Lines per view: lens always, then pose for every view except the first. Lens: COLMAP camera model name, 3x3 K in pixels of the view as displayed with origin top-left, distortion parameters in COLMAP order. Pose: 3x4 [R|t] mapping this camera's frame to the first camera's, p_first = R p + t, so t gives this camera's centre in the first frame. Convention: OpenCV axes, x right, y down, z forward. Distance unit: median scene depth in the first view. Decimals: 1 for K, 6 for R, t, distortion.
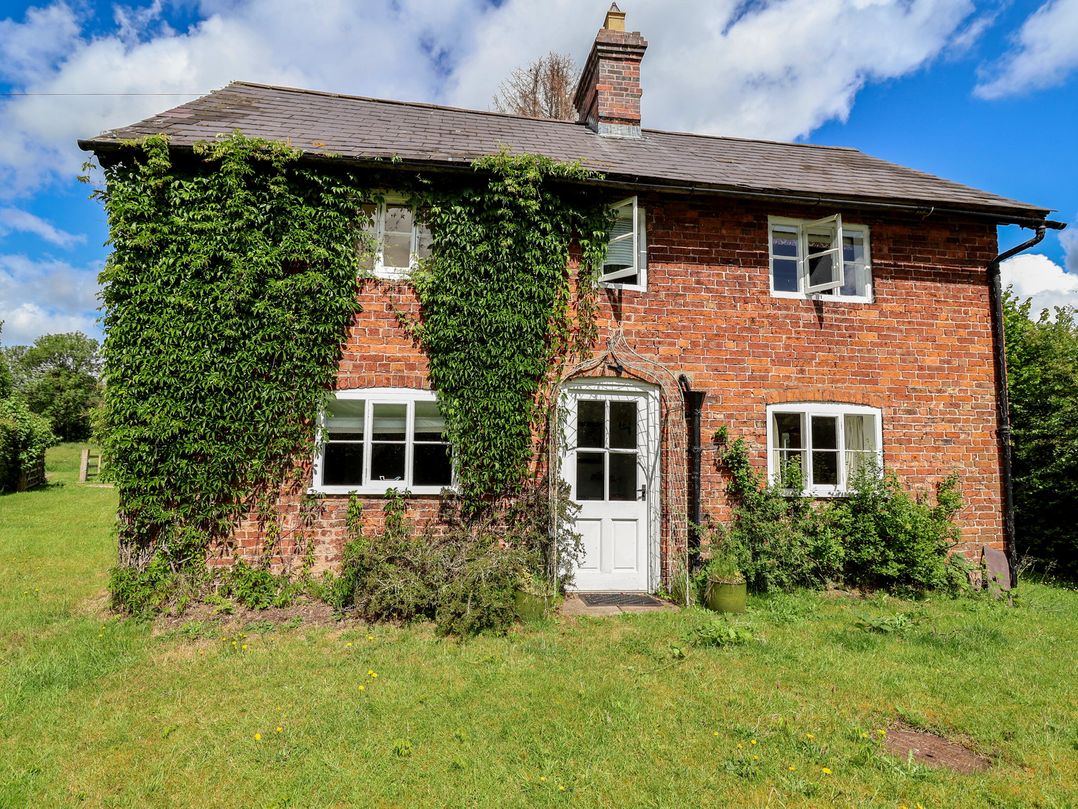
lens RADIAL K [[569.1, 0, 532.3], [0, 569.1, 402.5], [0, 0, 1]] dist [0.006634, -0.015821]
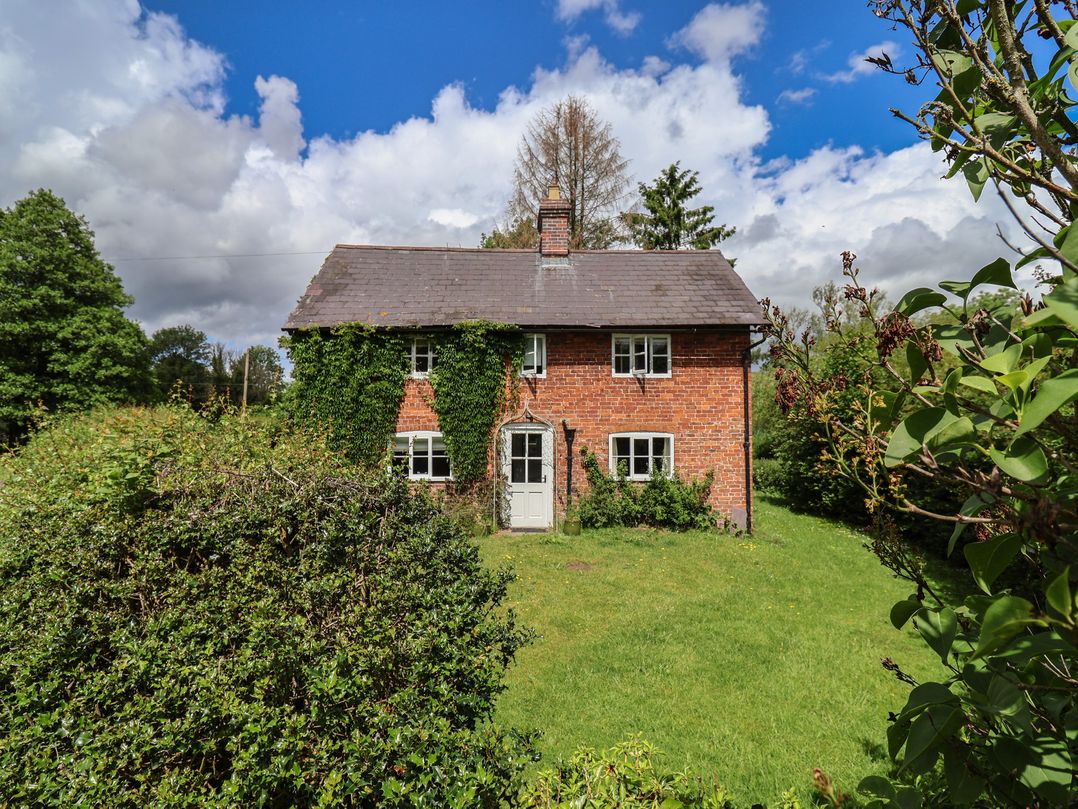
lens RADIAL K [[569.1, 0, 532.3], [0, 569.1, 402.5], [0, 0, 1]] dist [0.006634, -0.015821]
pose [[0.992963, -0.018123, -0.117034, 0.392202], [0.025066, 0.997995, 0.058125, -0.230942], [0.115746, -0.060650, 0.991425, -0.994608]]
